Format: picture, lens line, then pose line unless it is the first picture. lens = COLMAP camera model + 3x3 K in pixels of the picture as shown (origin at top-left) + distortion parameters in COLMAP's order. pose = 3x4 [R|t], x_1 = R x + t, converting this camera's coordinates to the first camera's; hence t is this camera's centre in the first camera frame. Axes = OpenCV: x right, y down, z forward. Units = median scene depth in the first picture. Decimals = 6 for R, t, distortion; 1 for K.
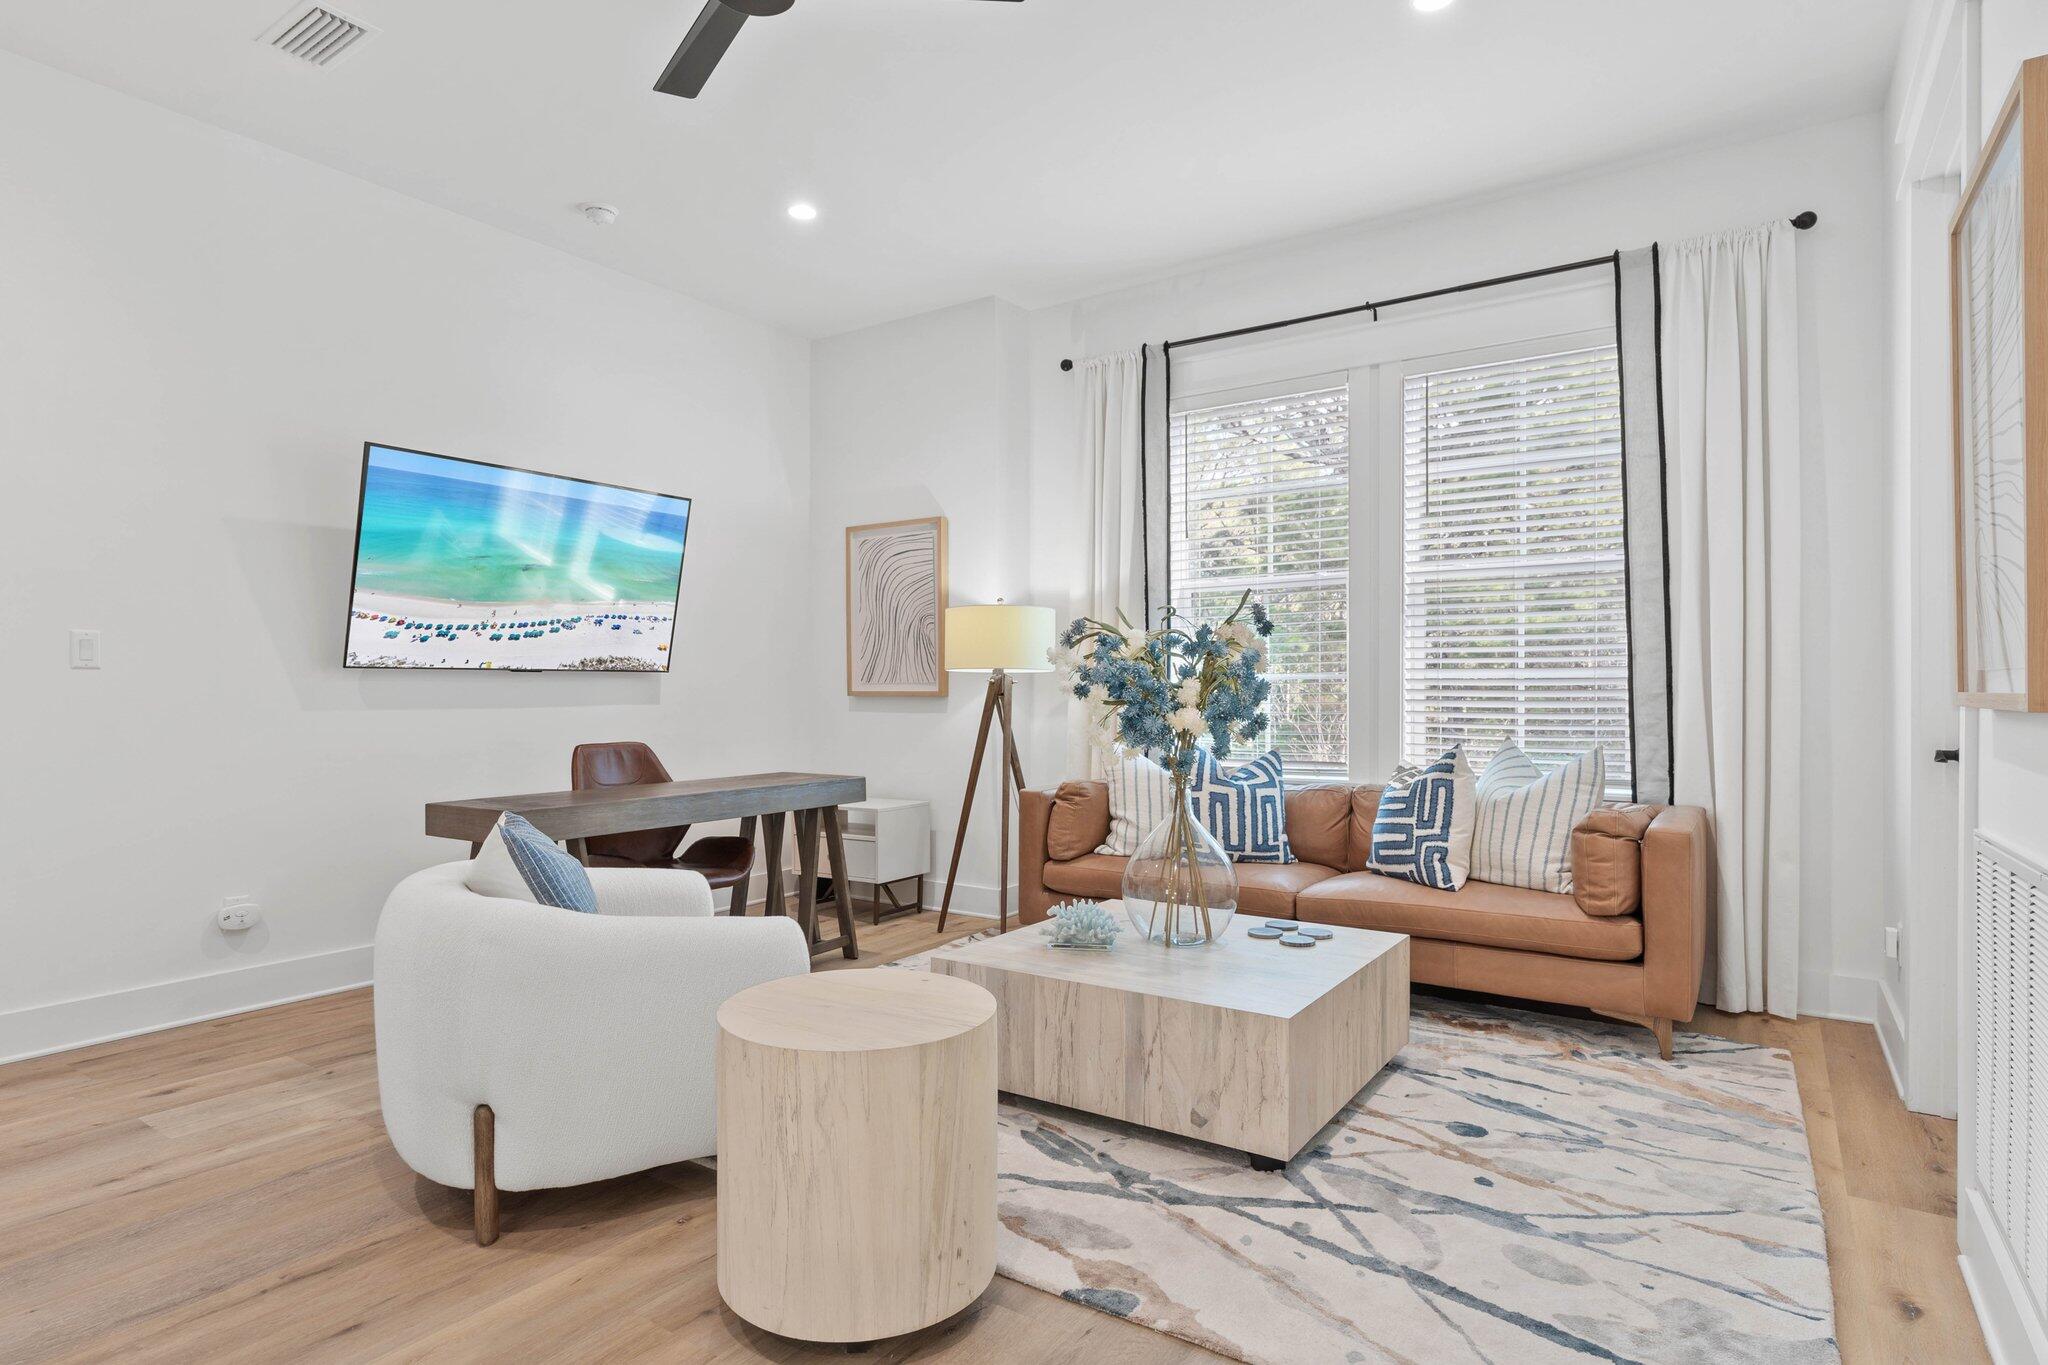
lens RADIAL K [[1108.6, 0, 1017.8], [0, 1108.6, 671.4], [0, 0, 1]] dist [-0.015641, 0.012329]
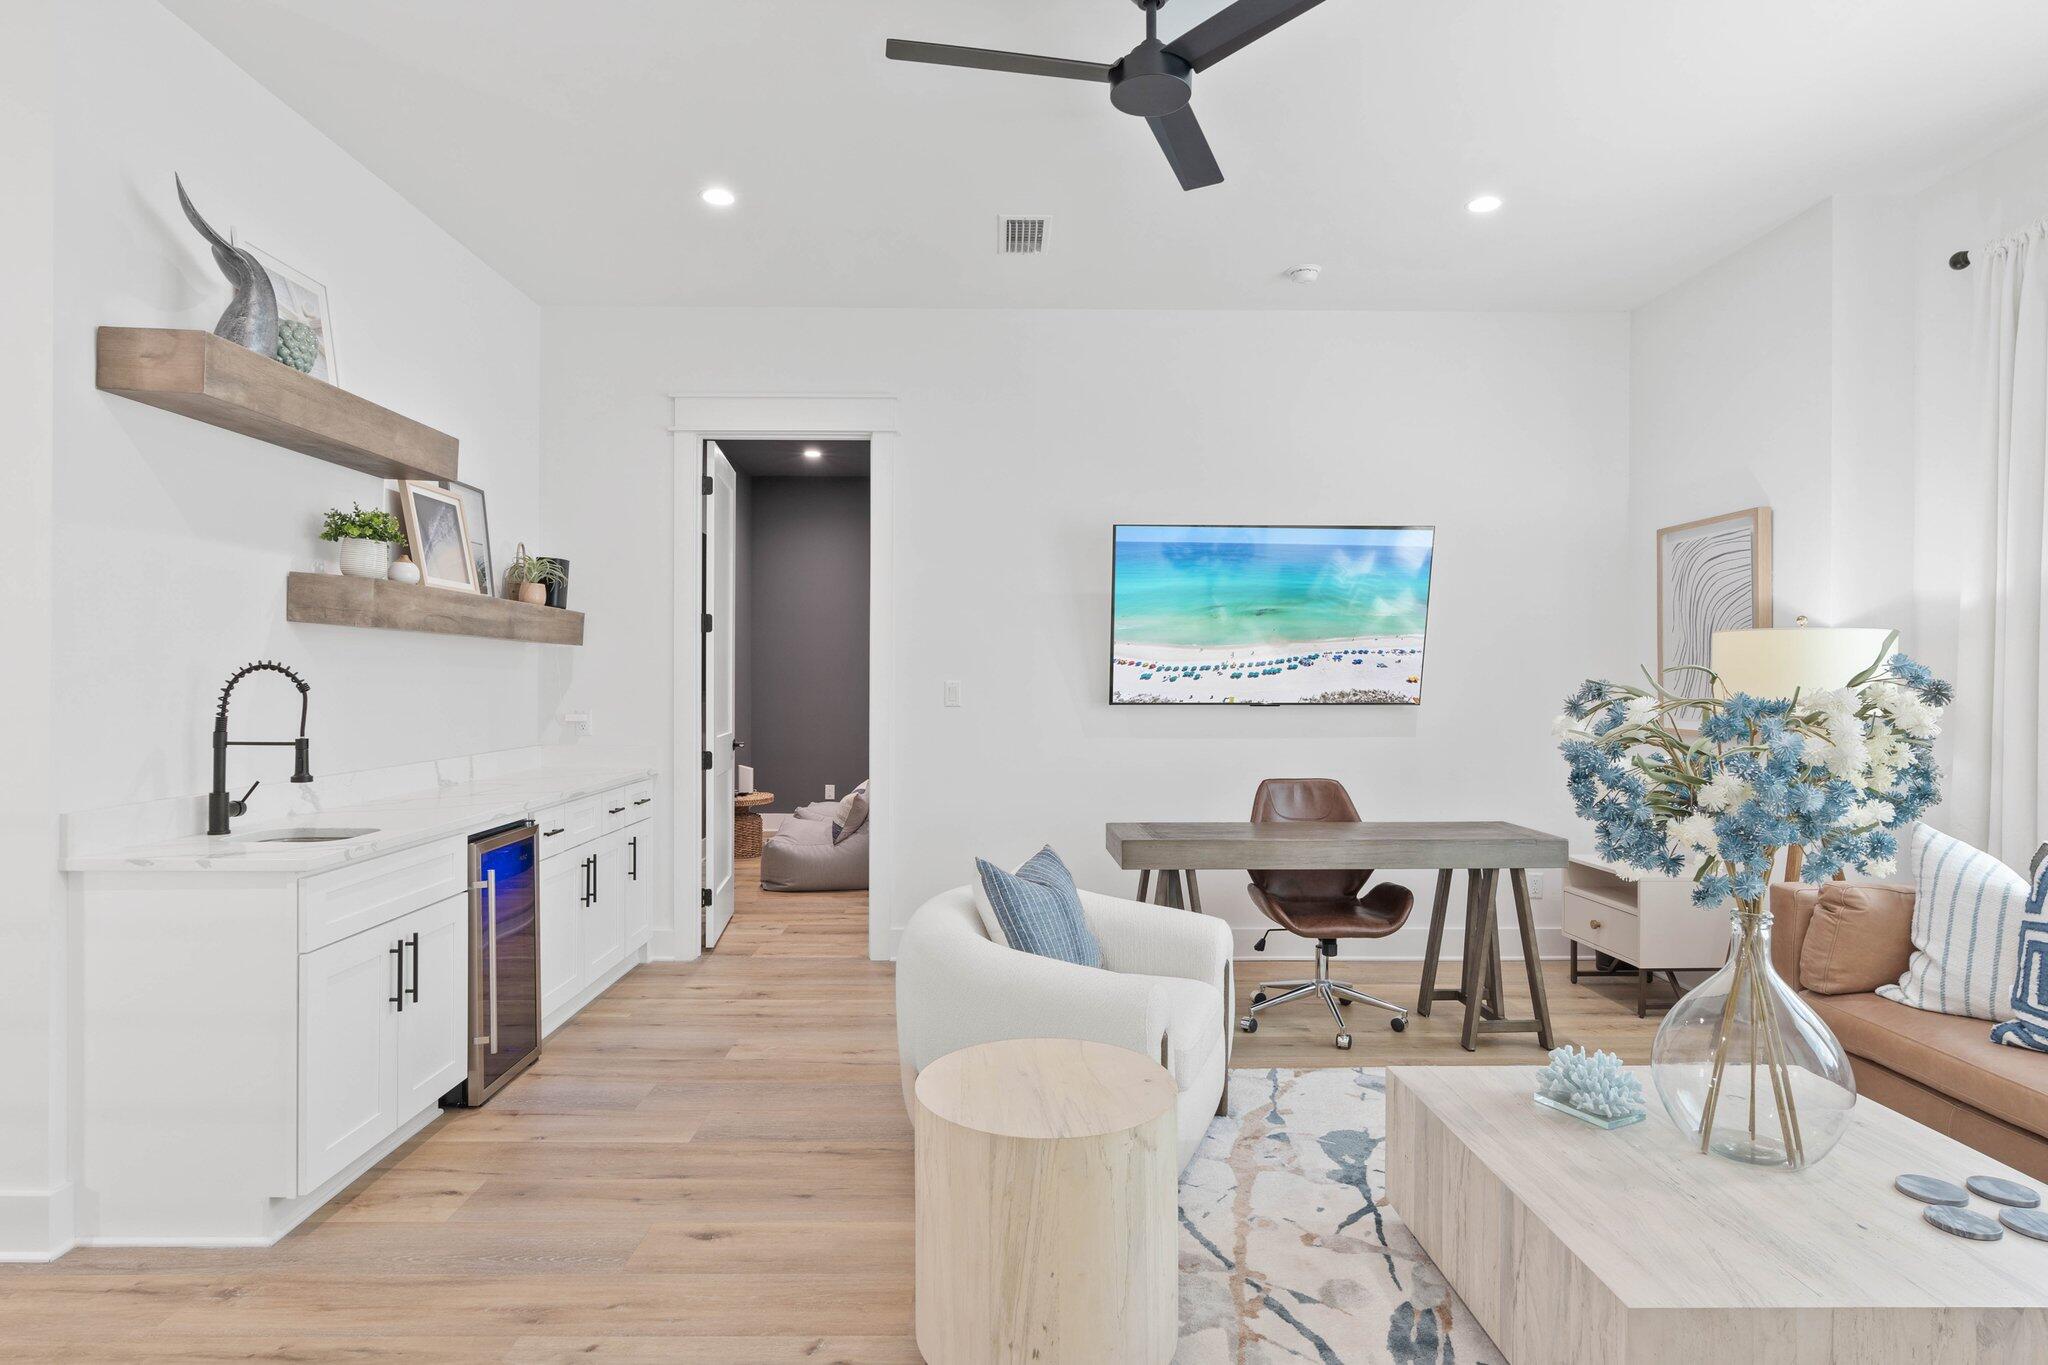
lens RADIAL K [[1108.6, 0, 1017.8], [0, 1108.6, 671.4], [0, 0, 1]] dist [-0.015641, 0.012329]
pose [[0.567031, 0.000433, -0.823696, 0.334265], [0.010621, 0.999913, 0.007838, -0.047049], [0.823628, -0.013193, 0.566977, 0.181410]]
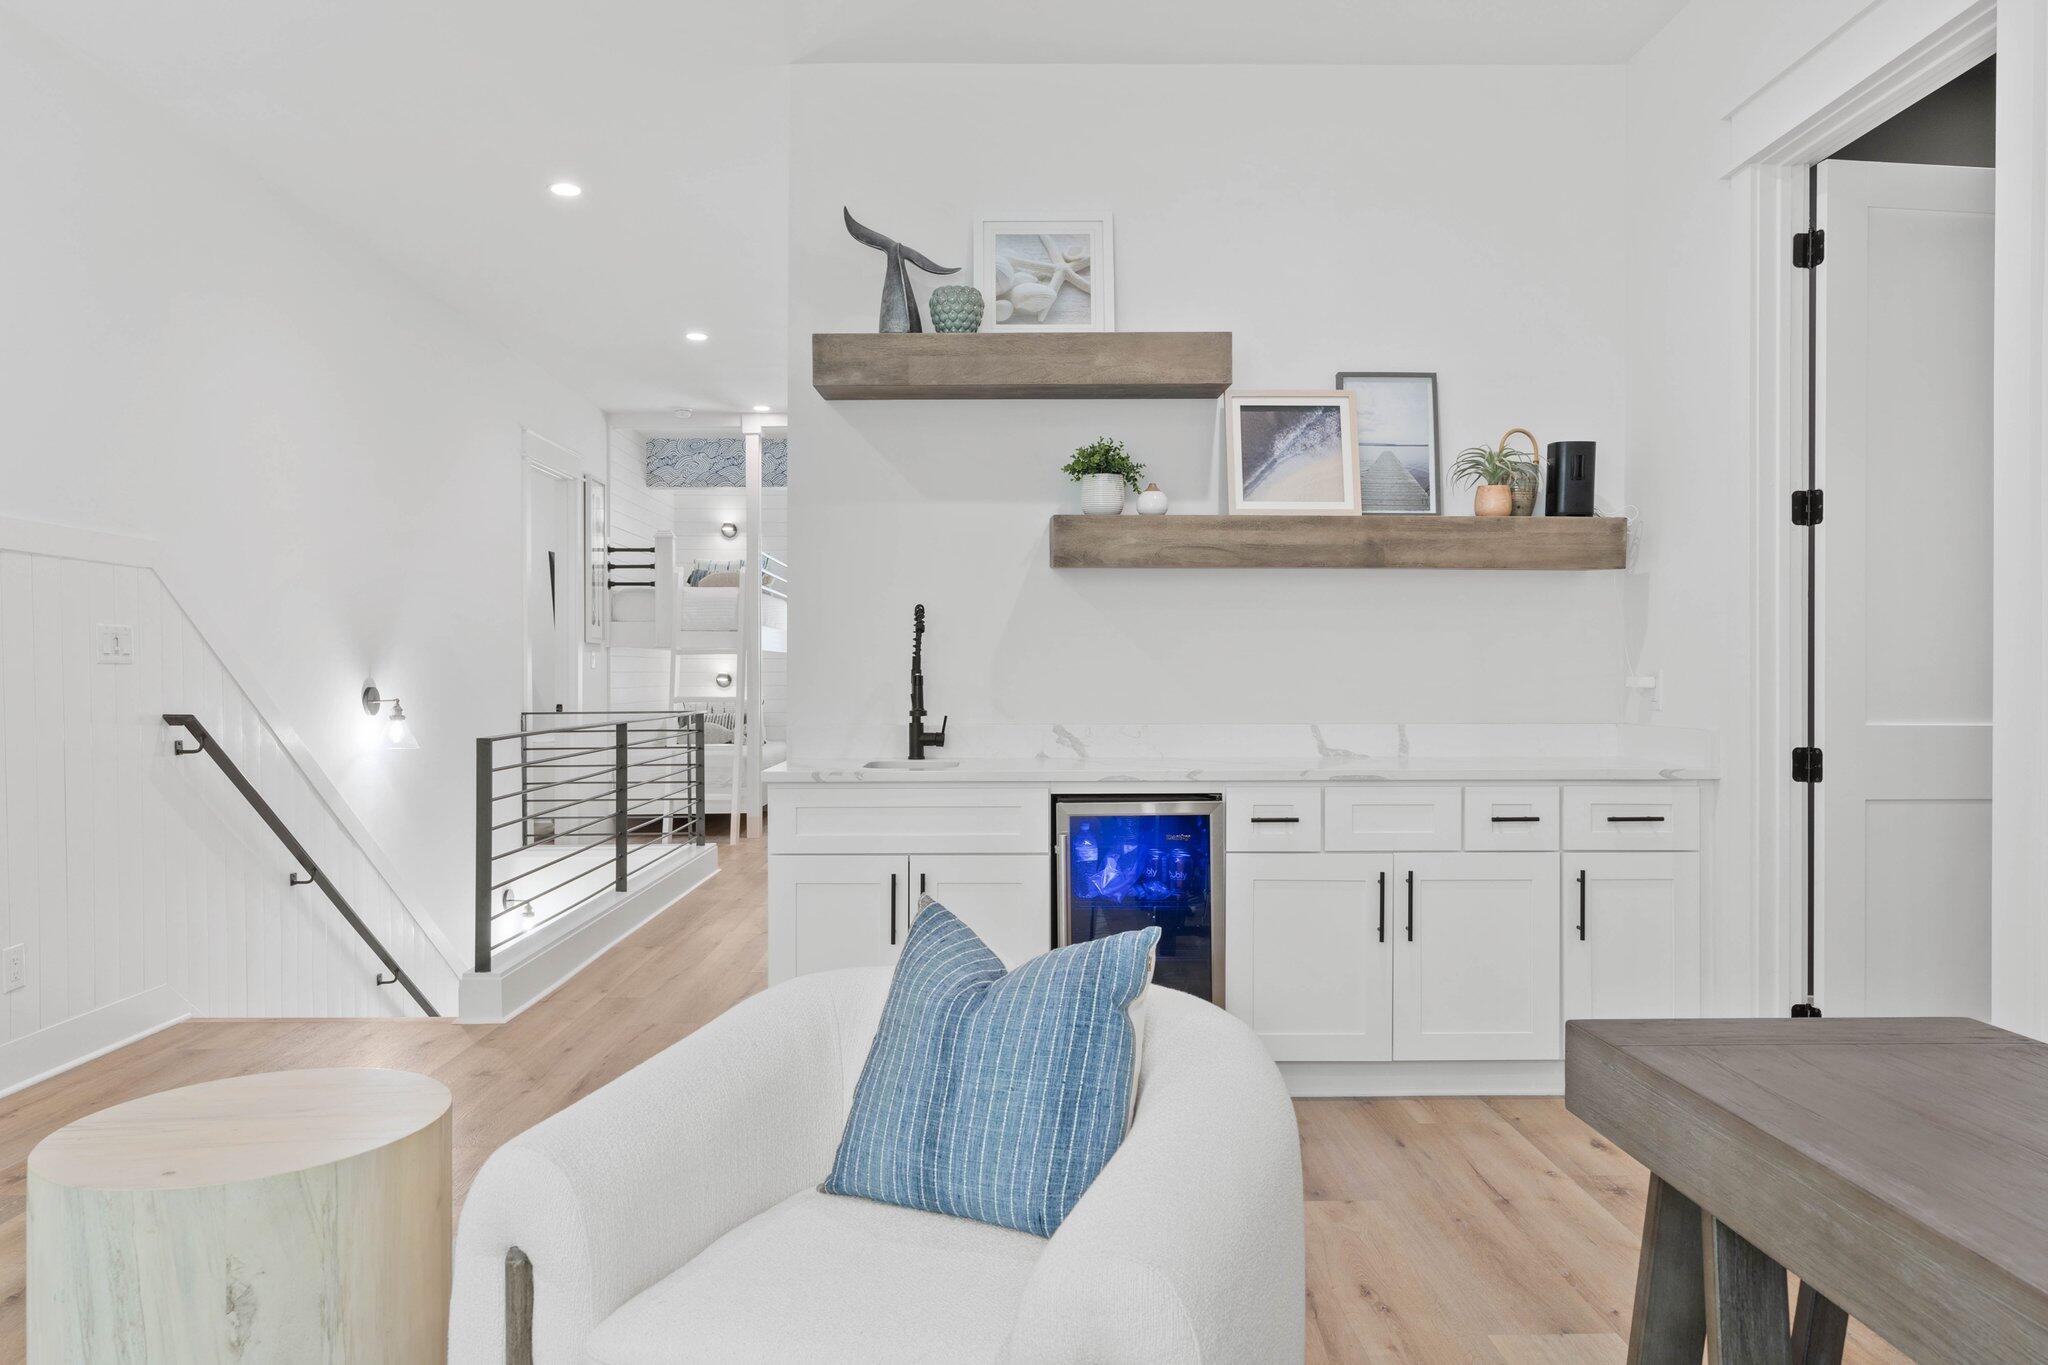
lens RADIAL K [[1324.3, 0, 1024.0], [0, 1324.3, 682.5], [0, 0, 1]] dist [0.004963, 0.001875]
pose [[-0.831353, 0.006138, -0.555711, -0.038004], [0.014956, 0.999824, -0.011331, 0.009334], [0.555544, -0.017731, -0.831298, 0.955440]]
